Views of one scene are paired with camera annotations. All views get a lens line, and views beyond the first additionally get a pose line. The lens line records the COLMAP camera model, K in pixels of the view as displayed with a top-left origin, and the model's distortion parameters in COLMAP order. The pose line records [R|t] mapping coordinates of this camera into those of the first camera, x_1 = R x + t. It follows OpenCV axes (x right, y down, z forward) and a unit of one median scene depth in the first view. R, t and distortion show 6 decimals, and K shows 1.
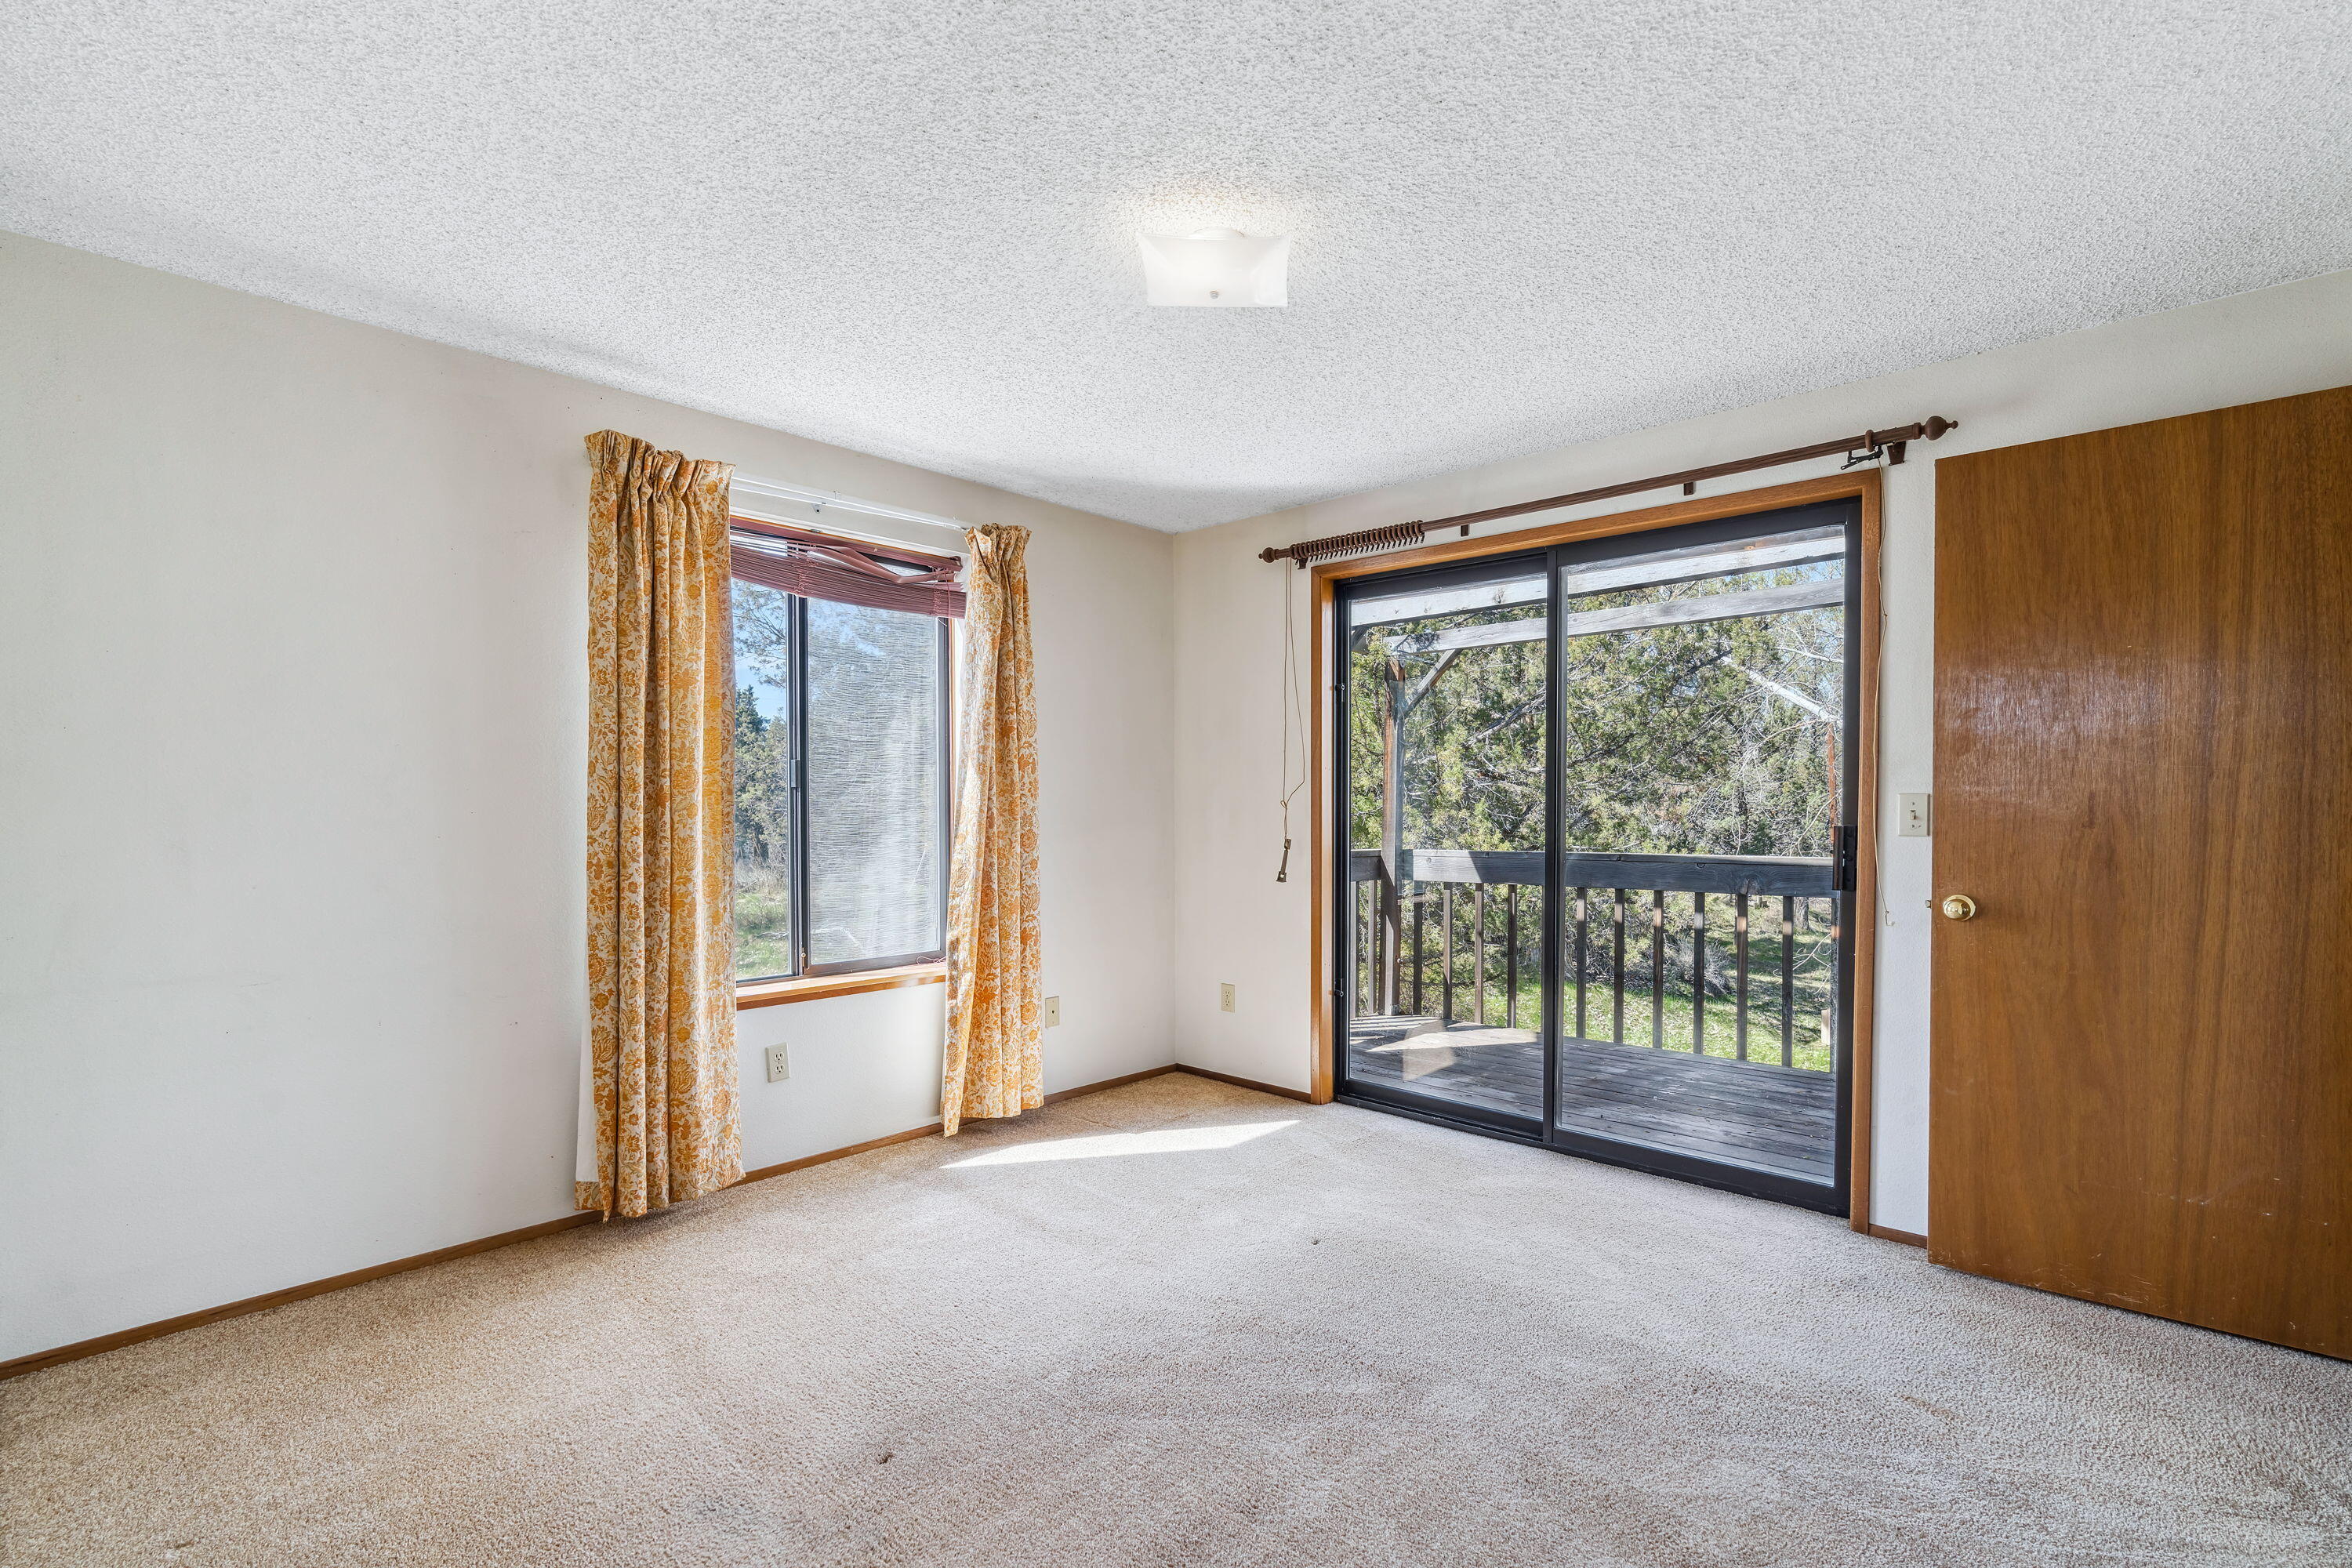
lens RADIAL K [[1090.5, 0, 1166.1], [0, 1090.5, 822.7], [0, 0, 1]] dist [0.000660, 0.000504]
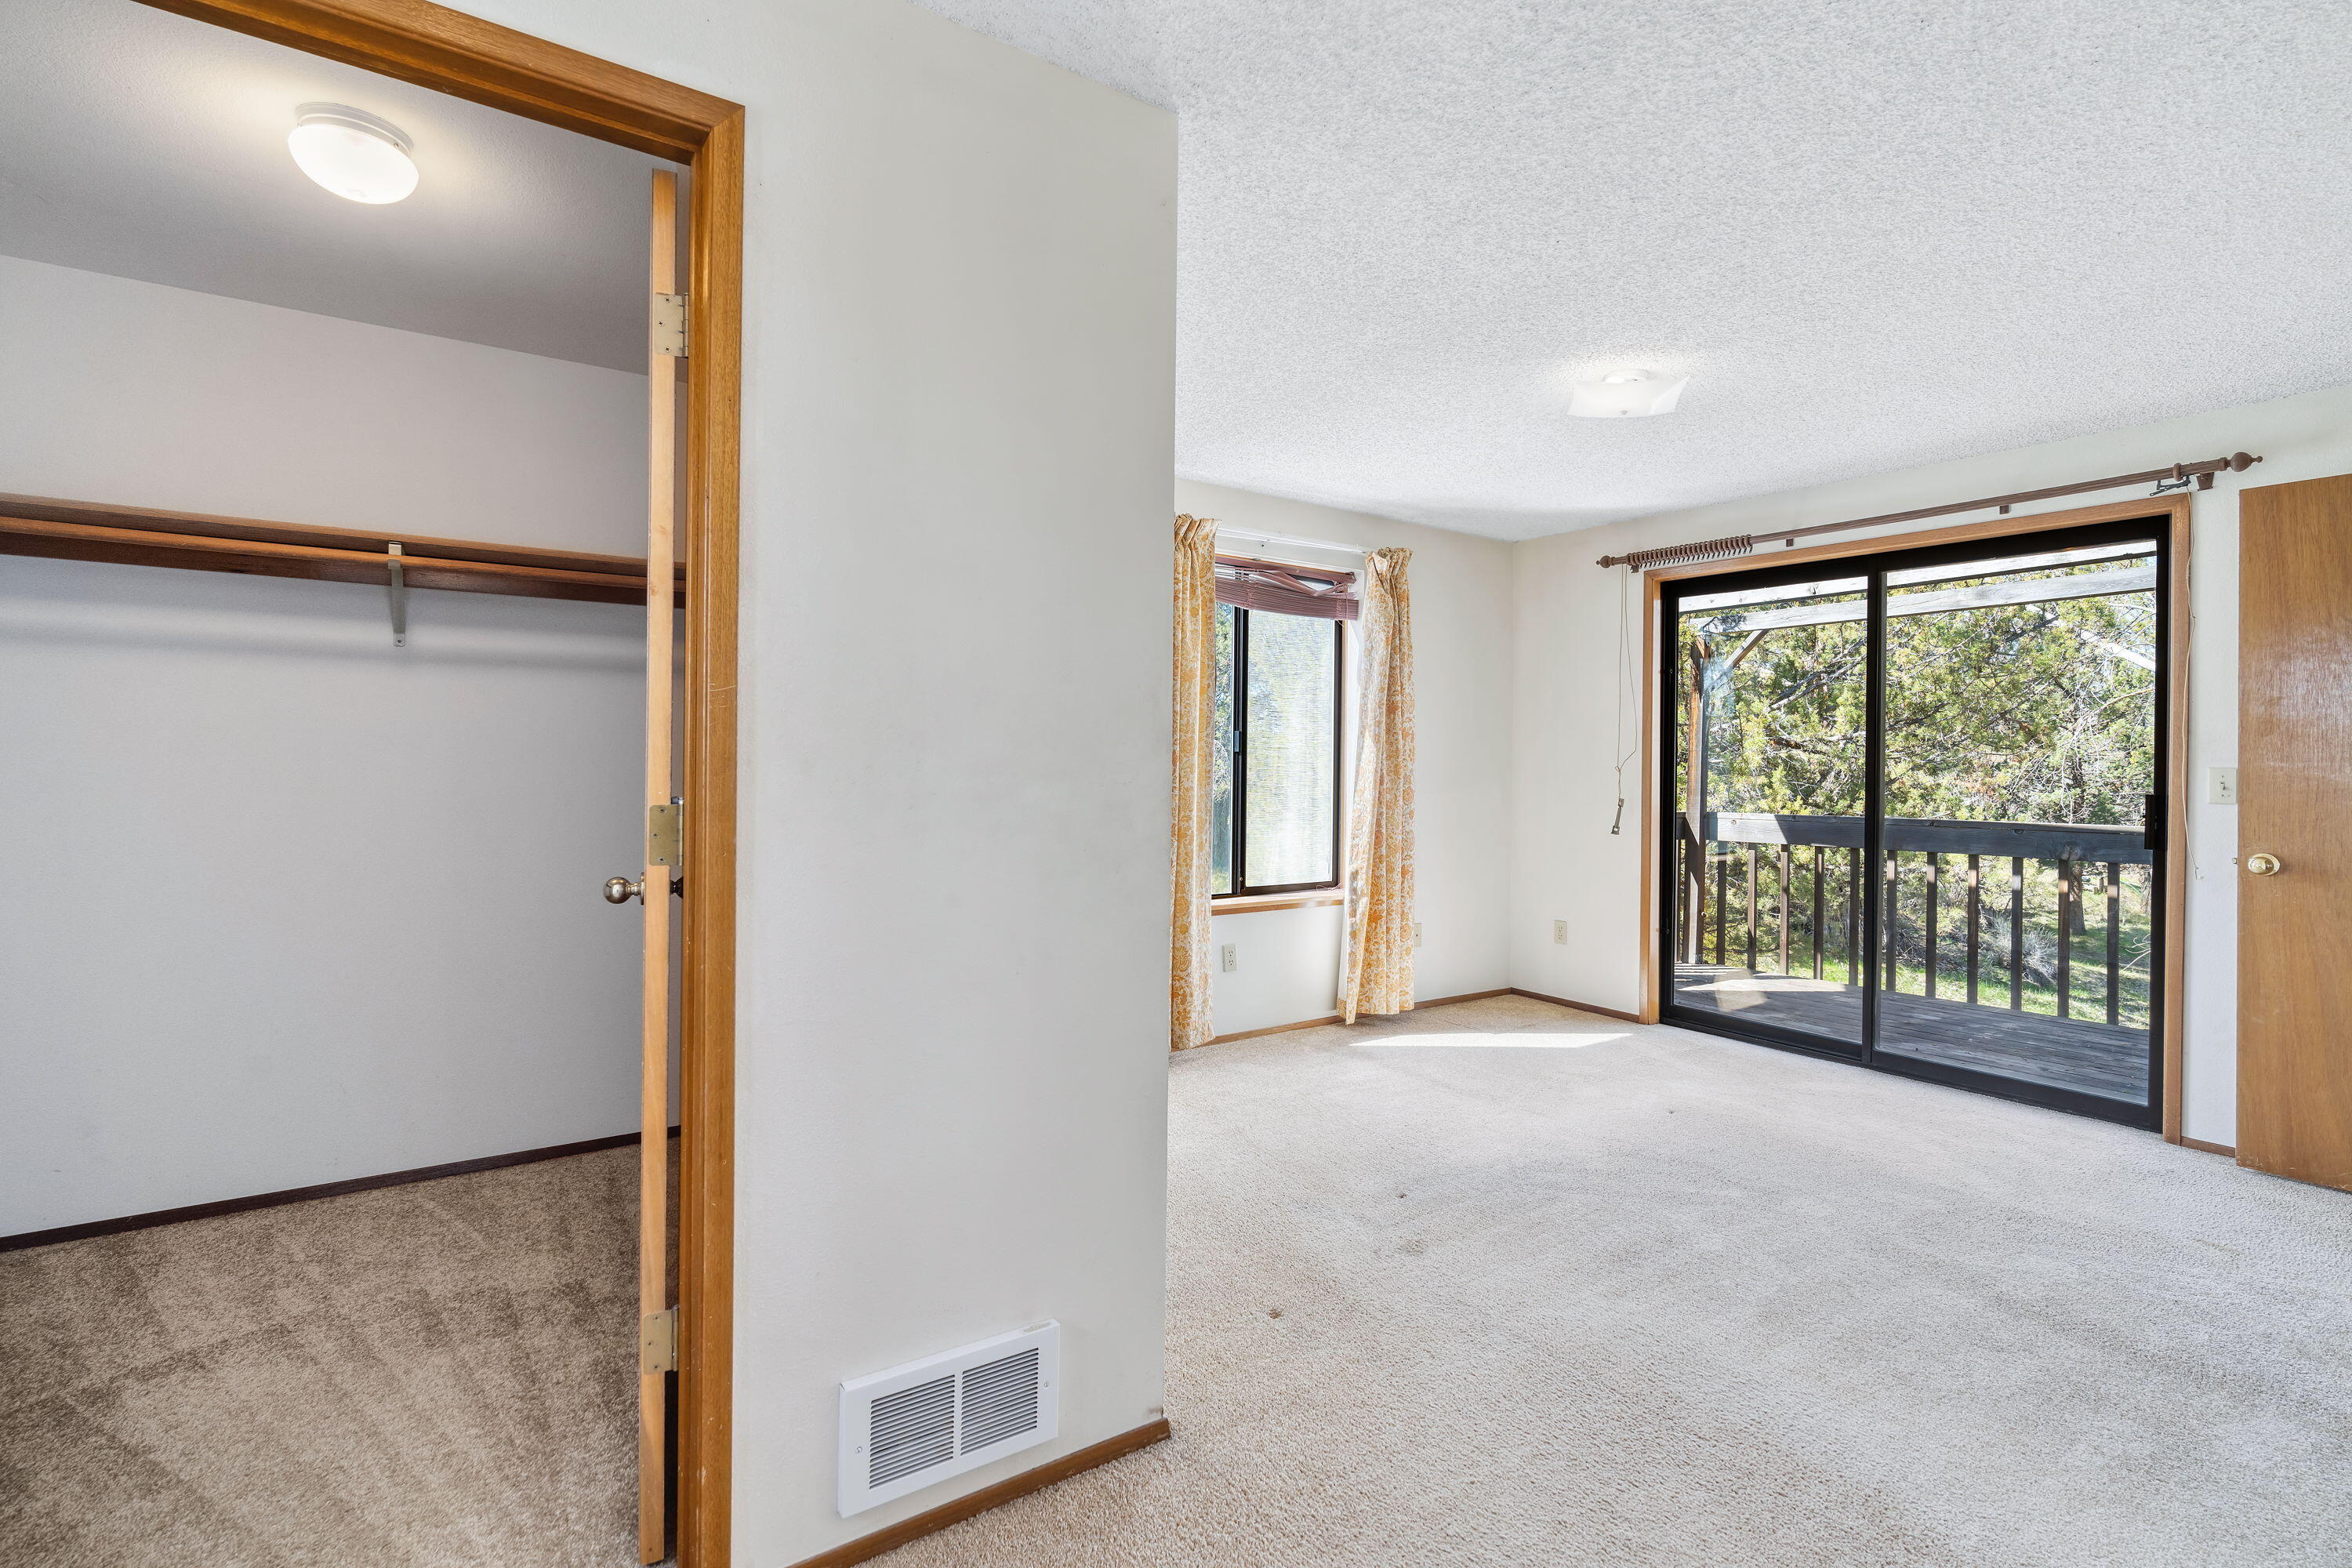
lens RADIAL K [[1084.8, 0, 1179.0], [0, 1084.8, 761.2], [0, 0, 1]] dist [0.009365, 0.000139]
pose [[0.979228, 0.011606, -0.202428, -0.135578], [-0.015908, 0.999681, -0.019638, 0.005546], [0.202136, 0.022450, 0.979100, -0.291827]]
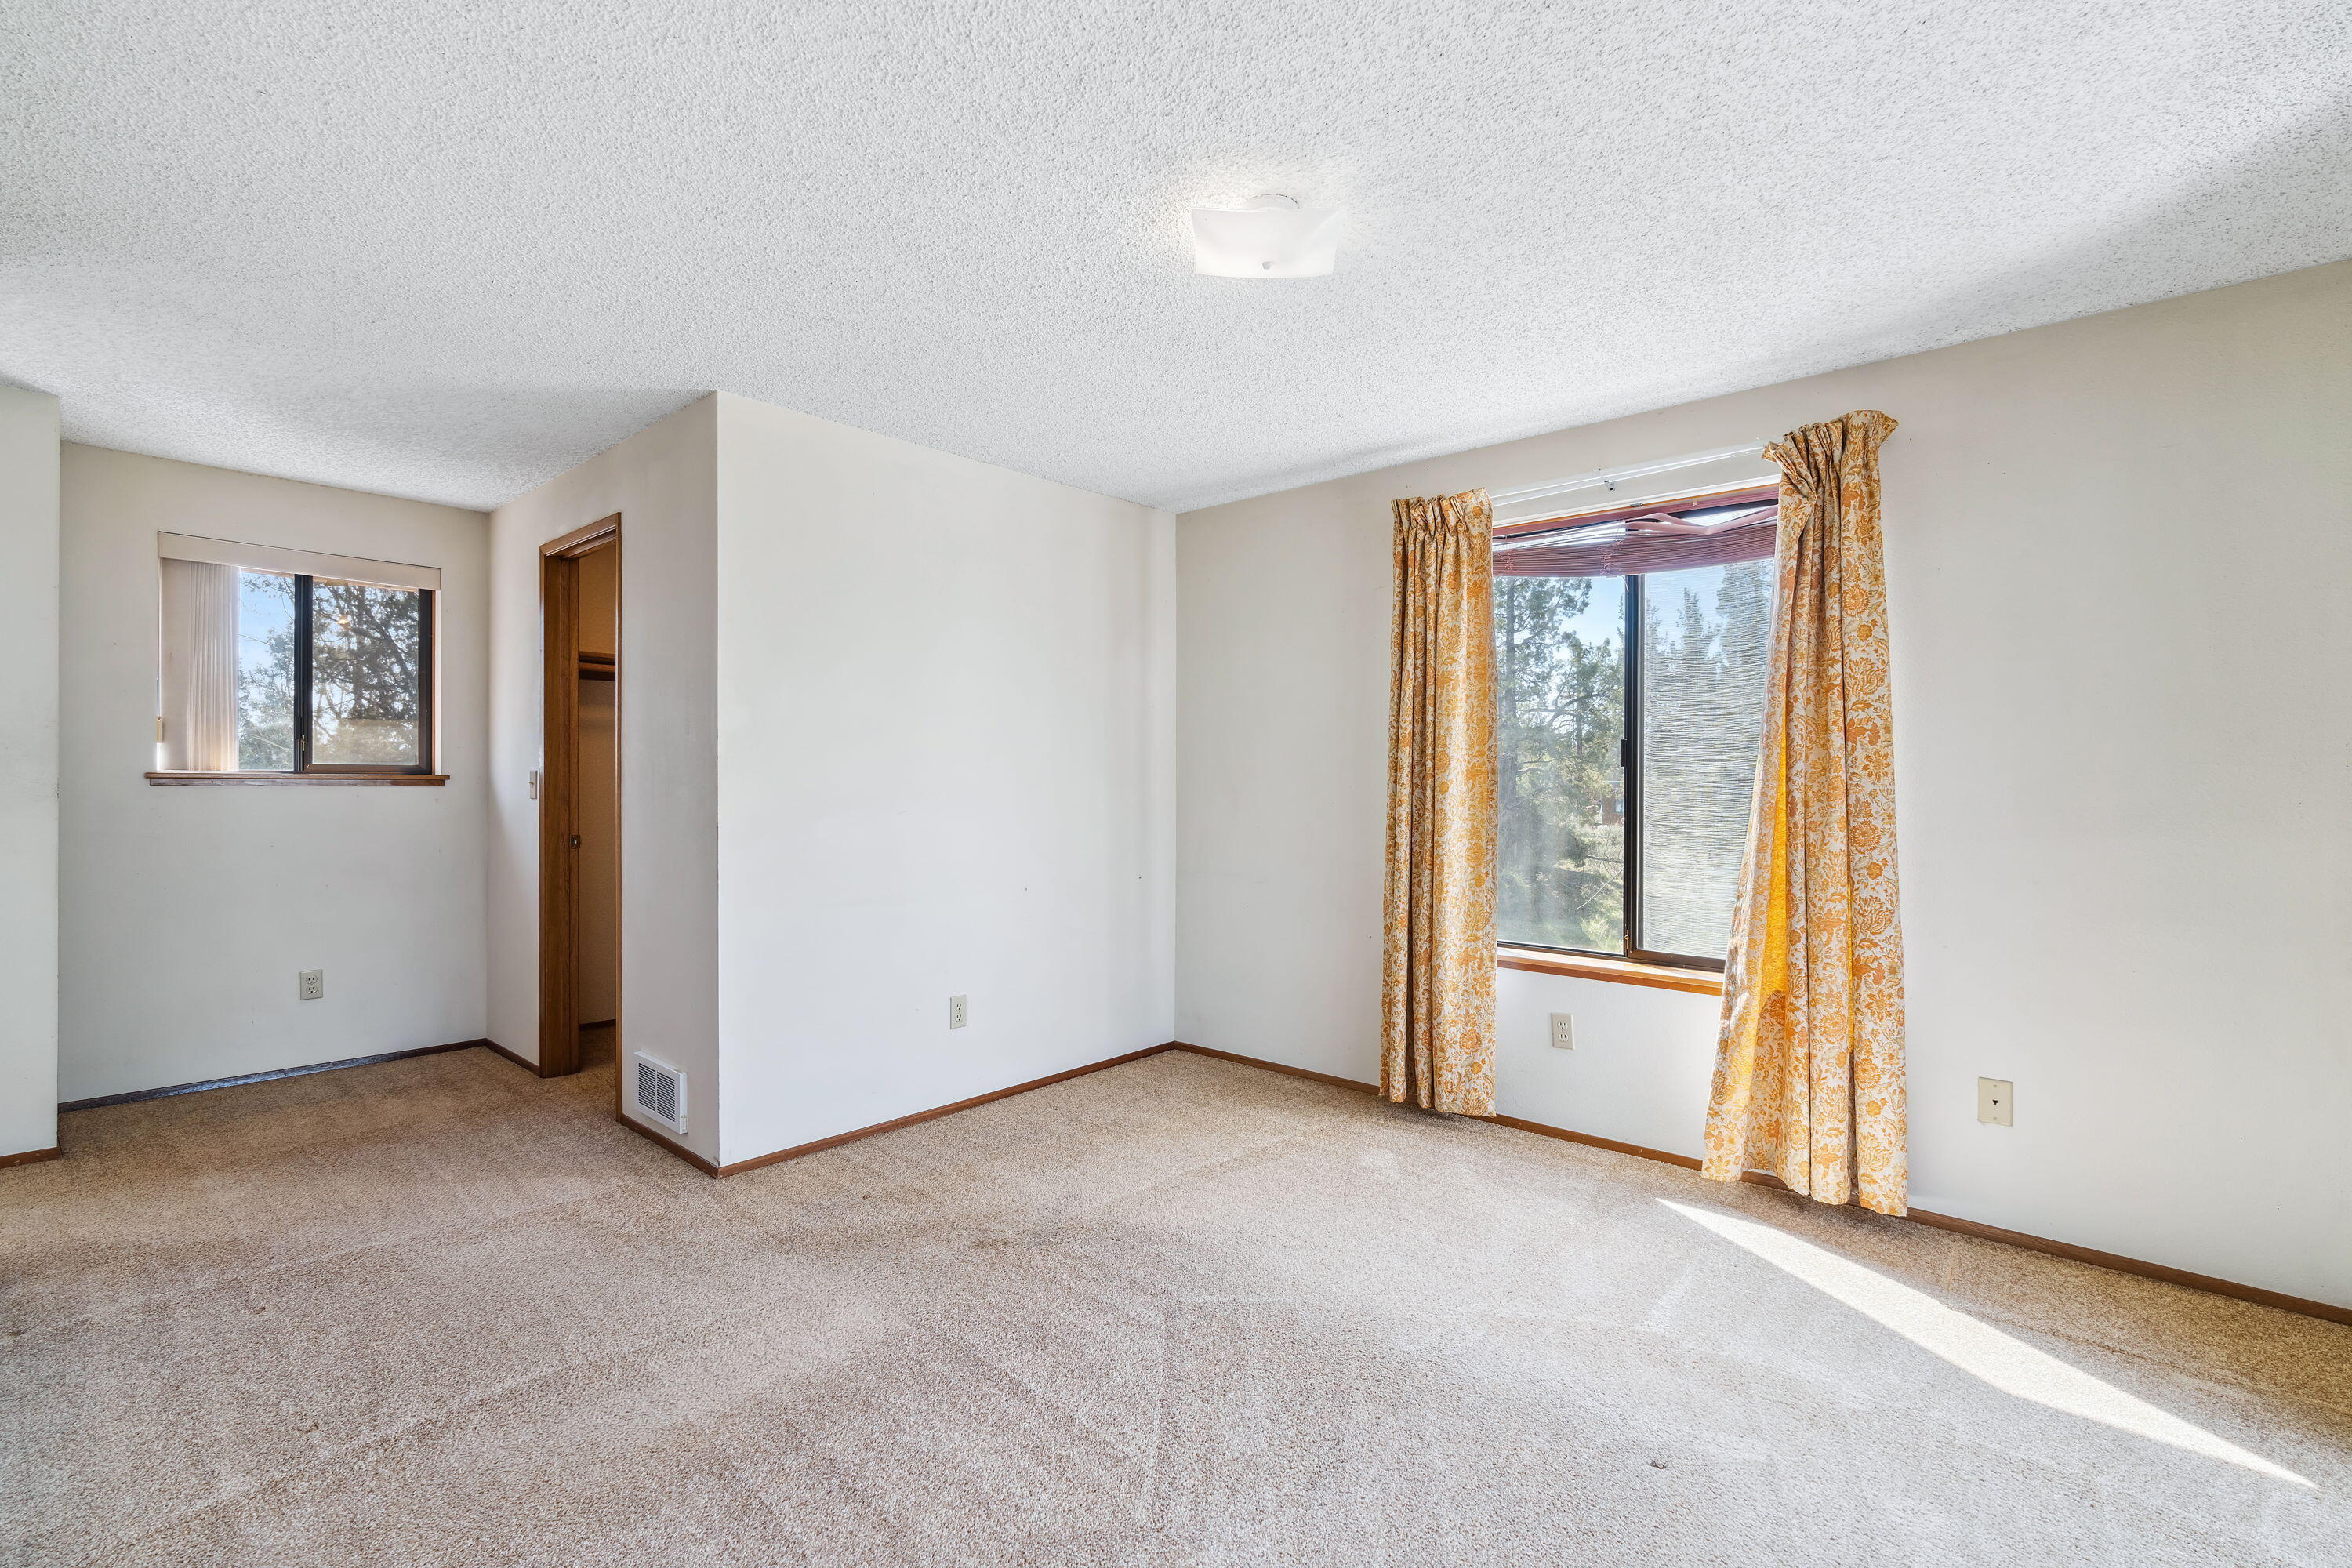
lens RADIAL K [[1060.3, 0, 1169.2], [0, 1060.3, 788.2], [0, 0, 1]] dist [-0.001556, 0.000442]
pose [[0.027522, 0.004911, -0.999609, 0.582696], [-0.030827, 0.999516, 0.004062, -0.004359], [0.999146, 0.030704, 0.027660, 0.530164]]
